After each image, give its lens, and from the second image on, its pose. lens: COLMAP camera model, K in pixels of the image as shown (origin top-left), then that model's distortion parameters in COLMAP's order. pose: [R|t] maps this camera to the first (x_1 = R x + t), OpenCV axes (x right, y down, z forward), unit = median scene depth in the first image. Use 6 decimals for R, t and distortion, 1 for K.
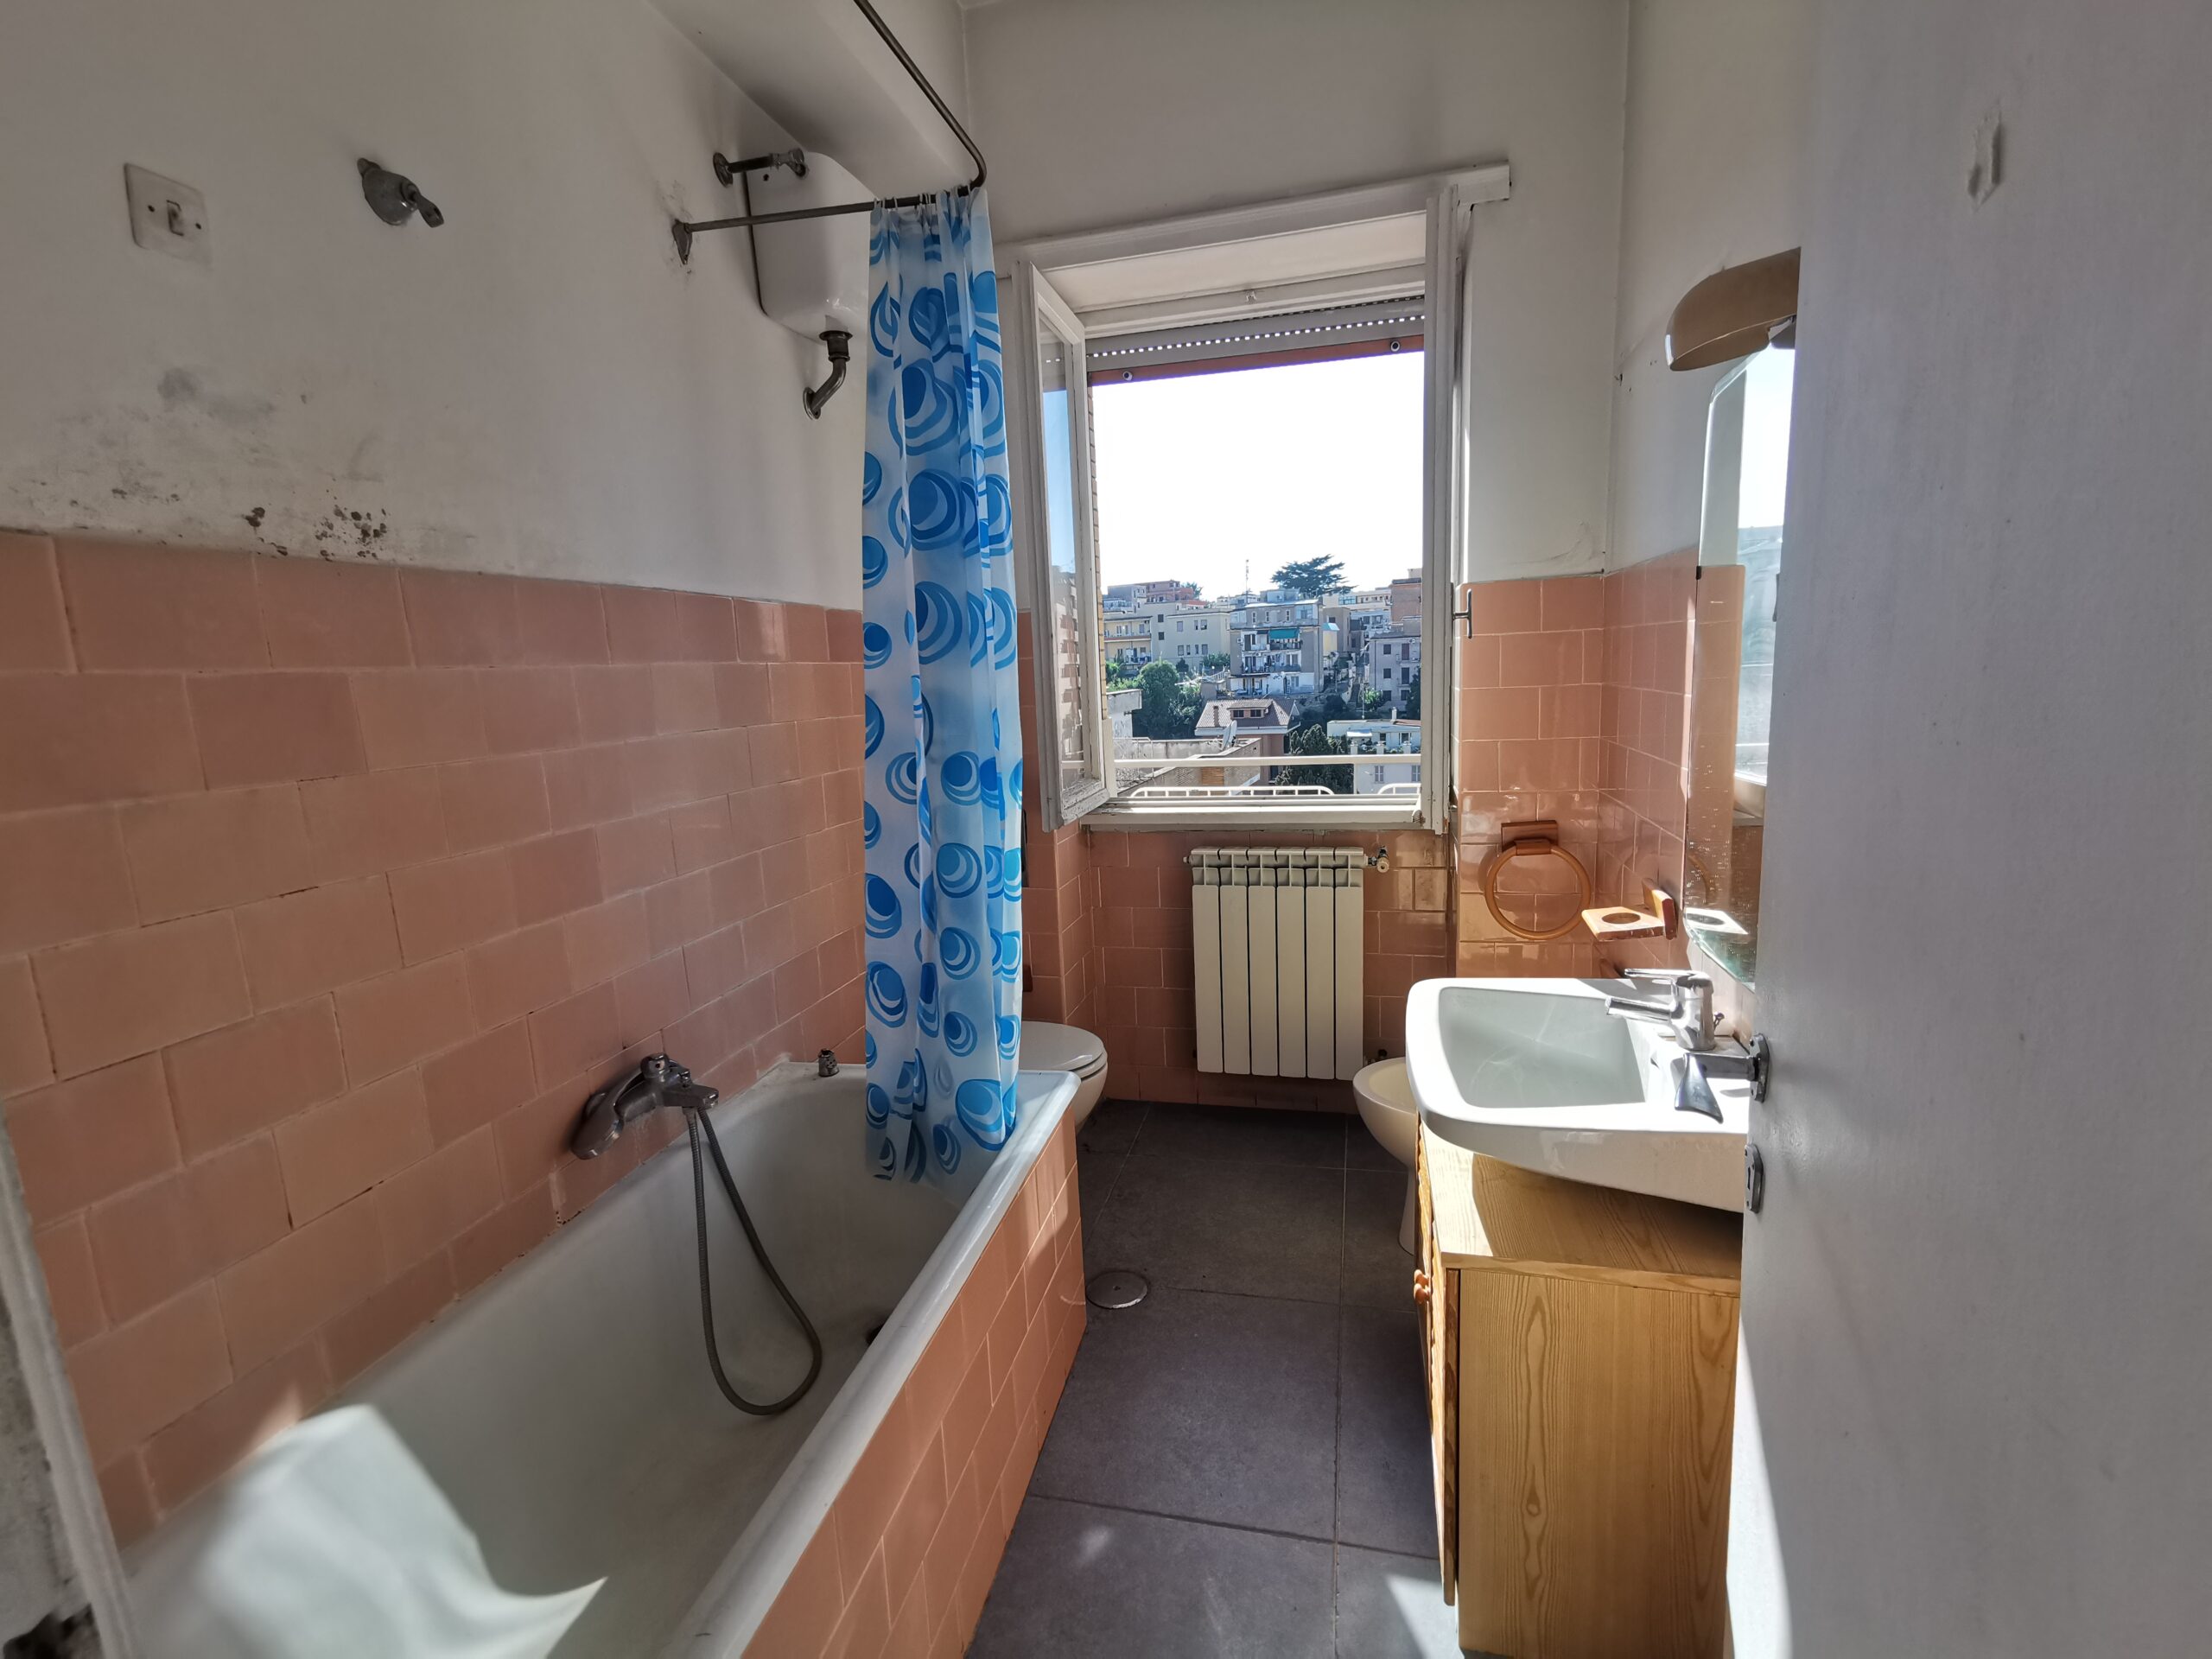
lens RADIAL K [[1018.5, 0, 1119.1], [0, 1018.5, 825.2], [0, 0, 1]] dist [0.000627, -0.001187]
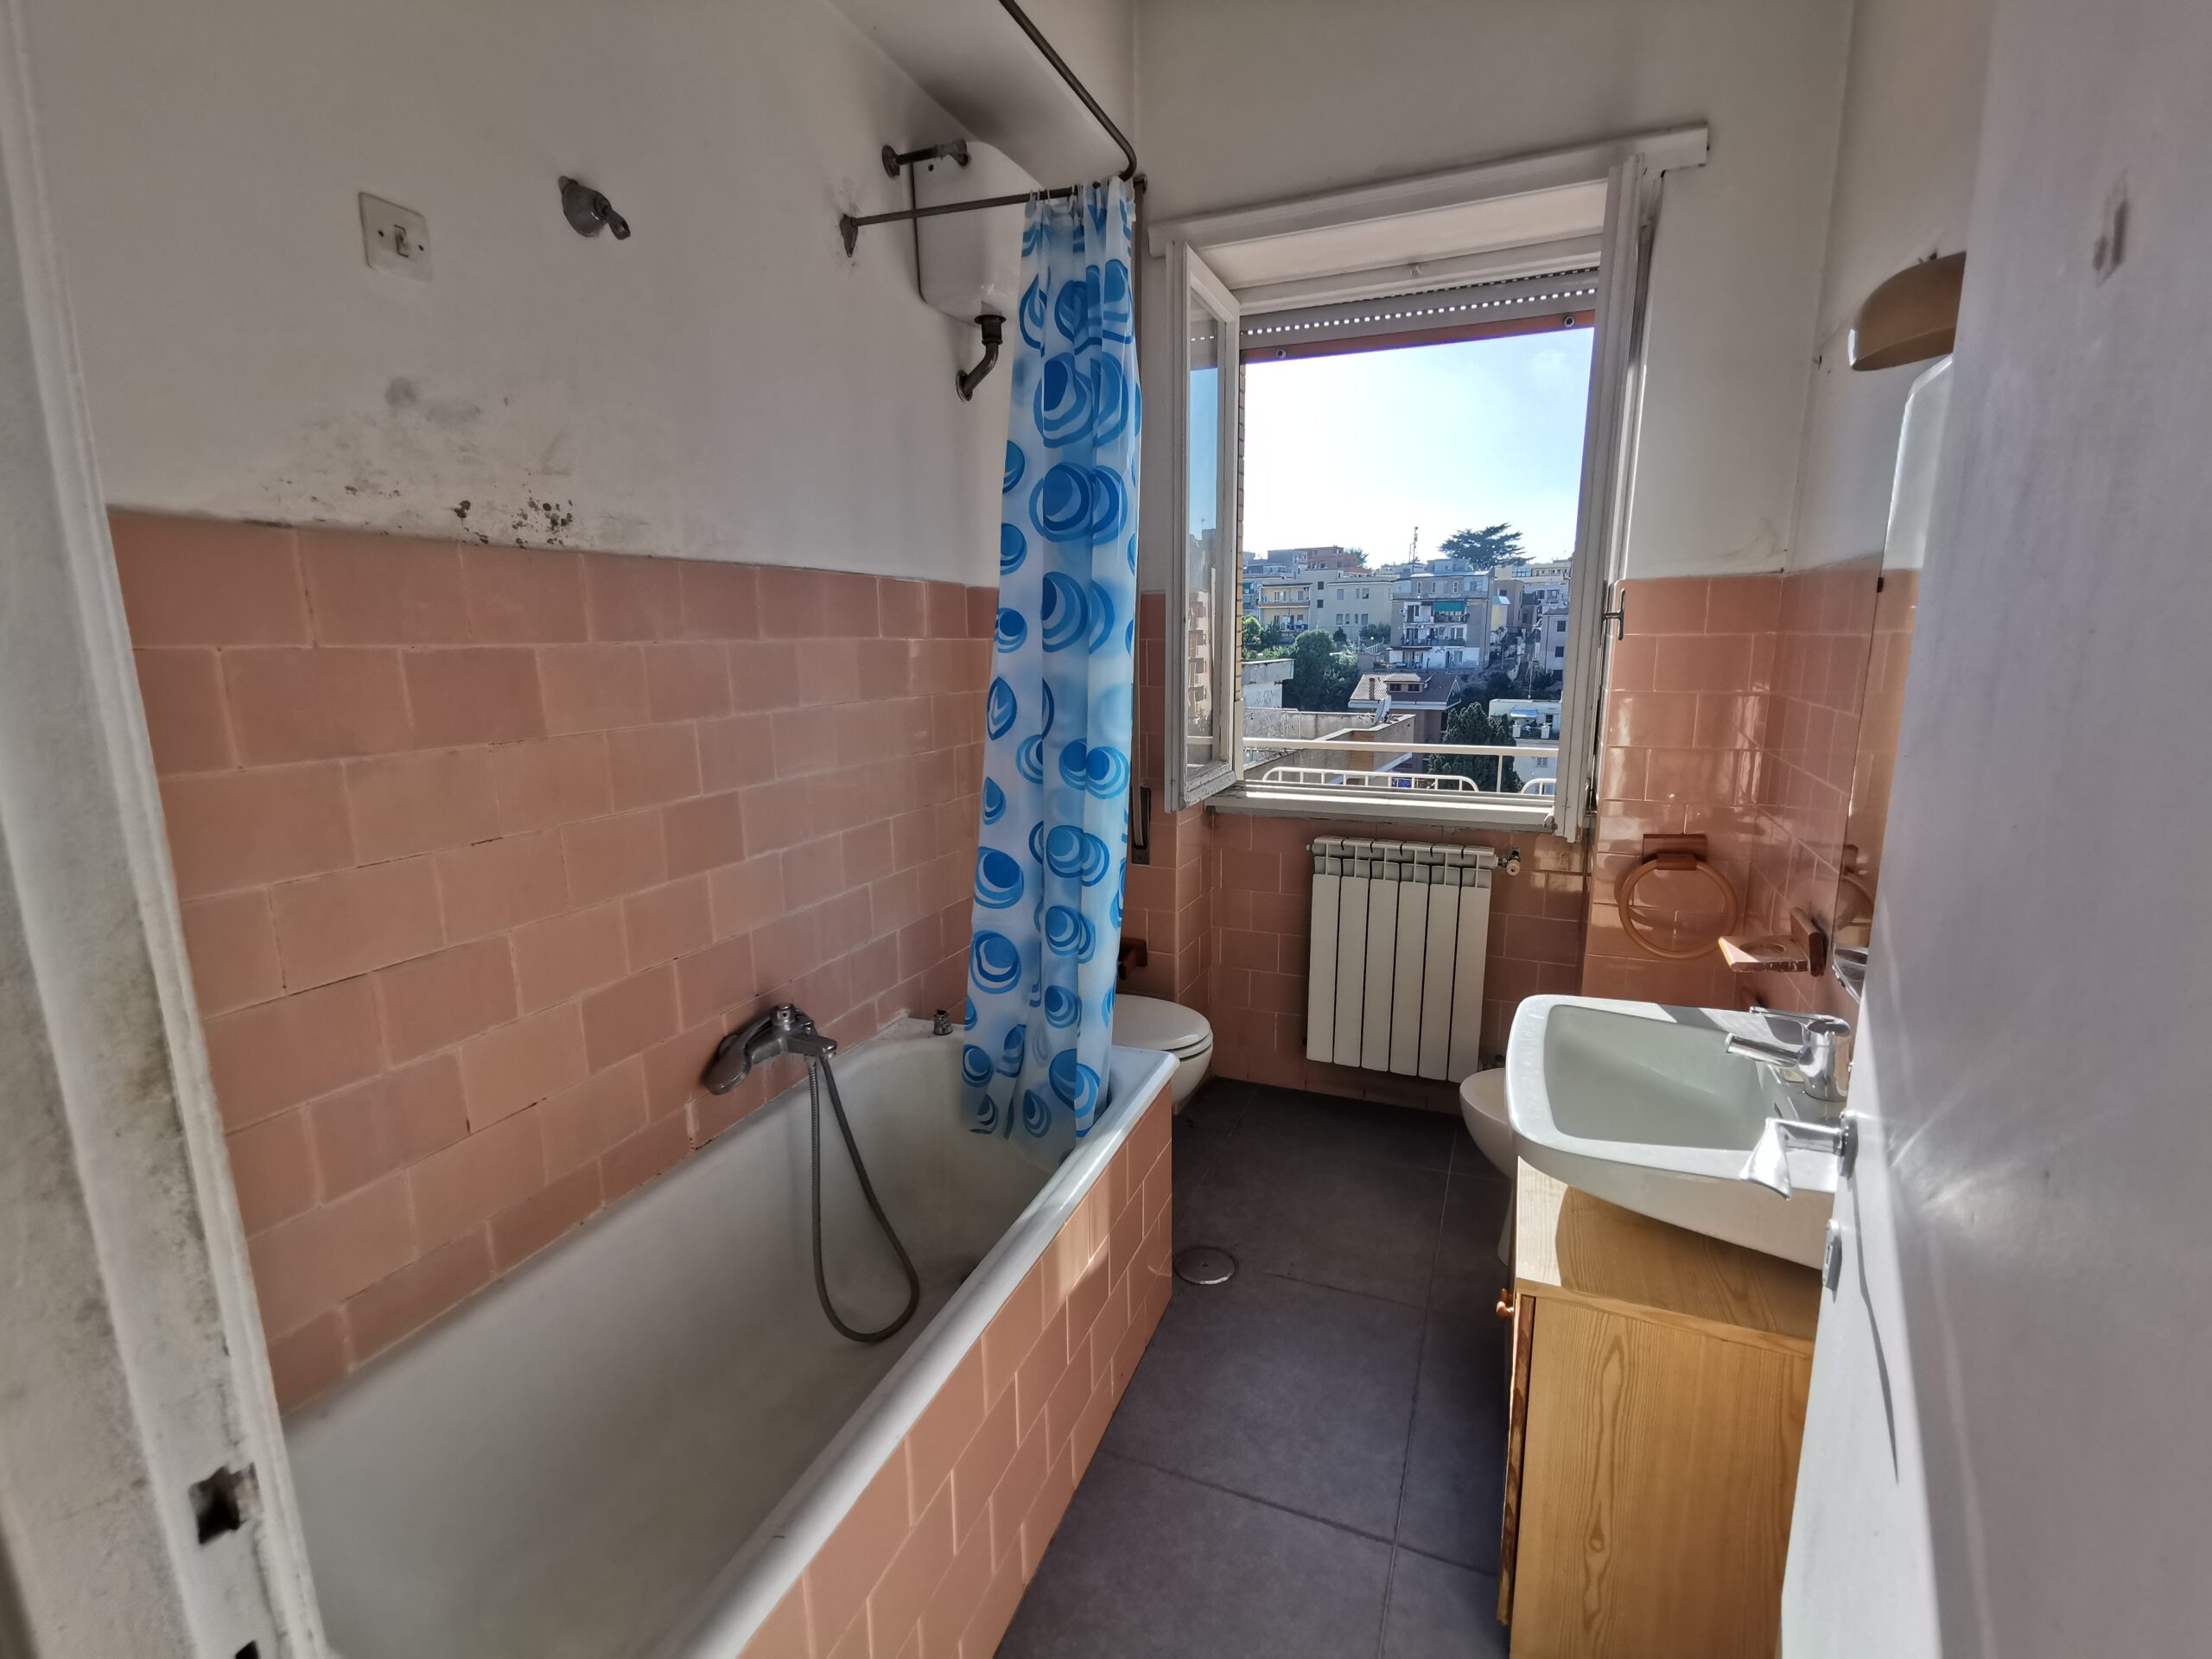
lens RADIAL K [[1018.5, 0, 1119.1], [0, 1018.5, 825.2], [0, 0, 1]] dist [0.000627, -0.001187]
pose [[0.988077, 0.065352, -0.139405, 0.028547], [-0.060411, 0.997396, 0.039391, -0.022594], [0.141616, -0.030500, 0.989452, -0.012694]]
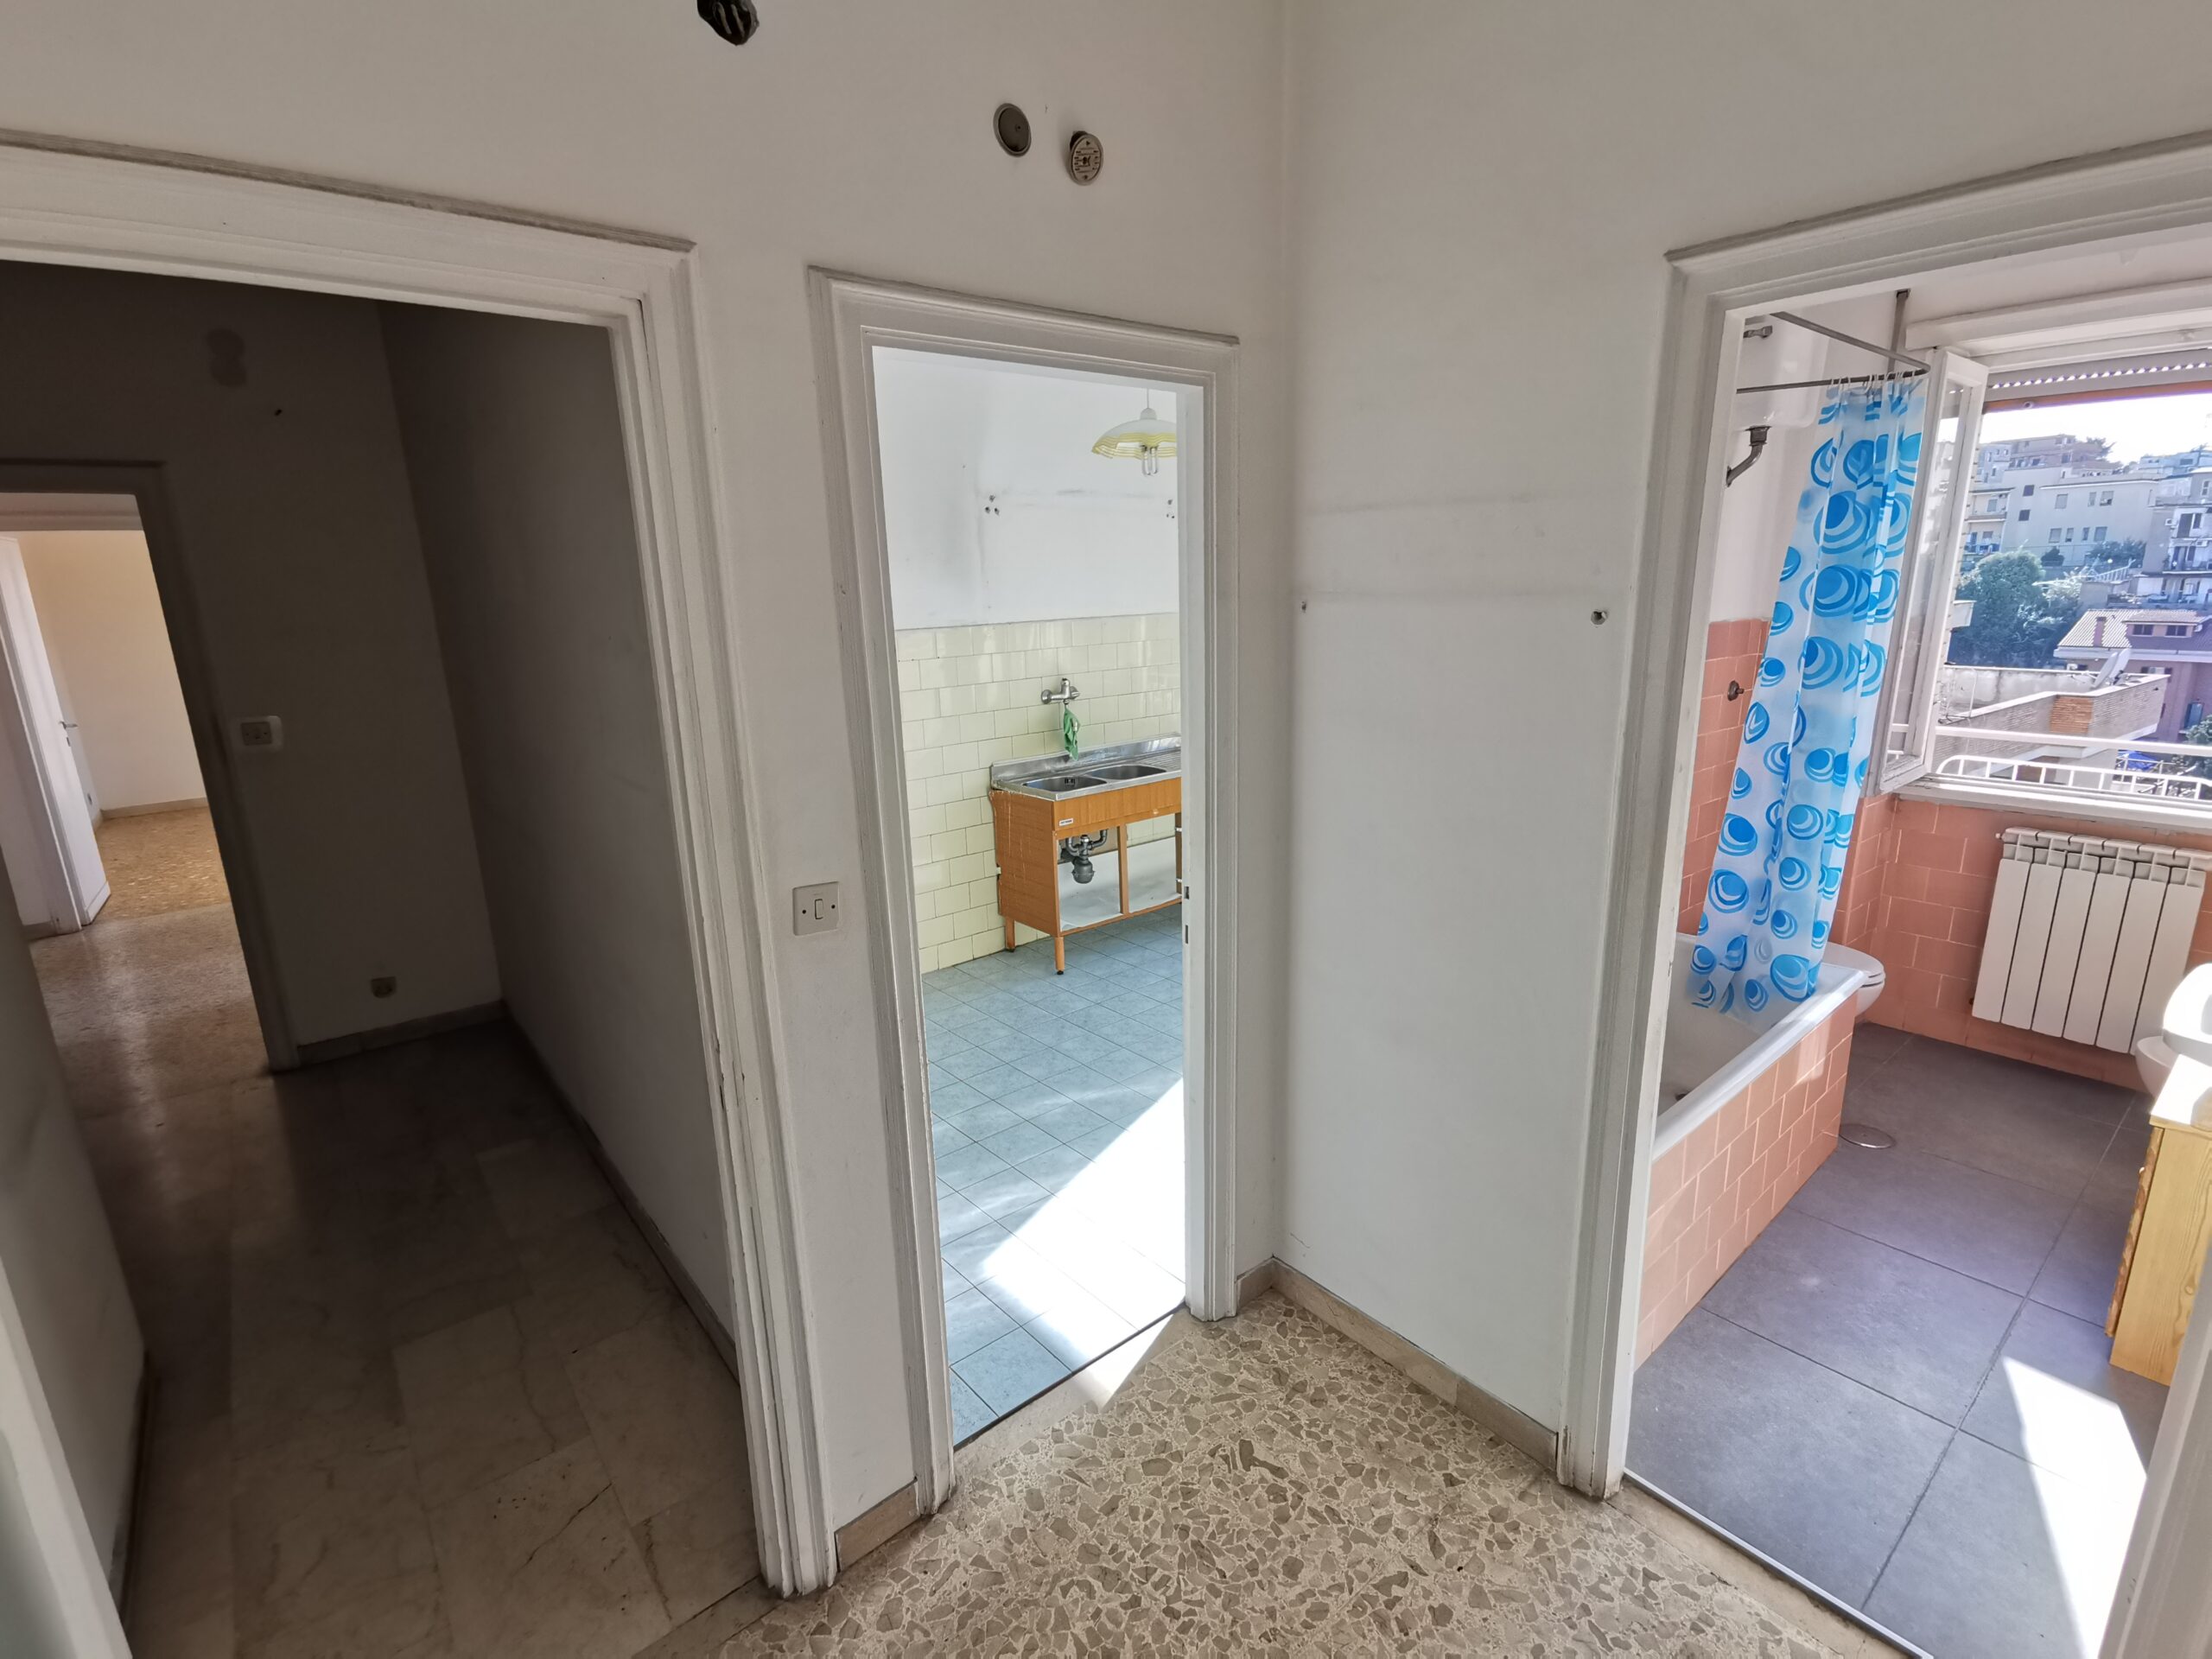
lens RADIAL K [[1061.8, 0, 1106.8], [0, 1061.8, 837.6], [0, 0, 1]] dist [0.067481, -0.035917]
pose [[0.804570, 0.165860, -0.570226, -0.057748], [-0.103362, 0.984661, 0.140565, -0.047888], [0.584794, -0.054155, 0.809372, -0.838677]]
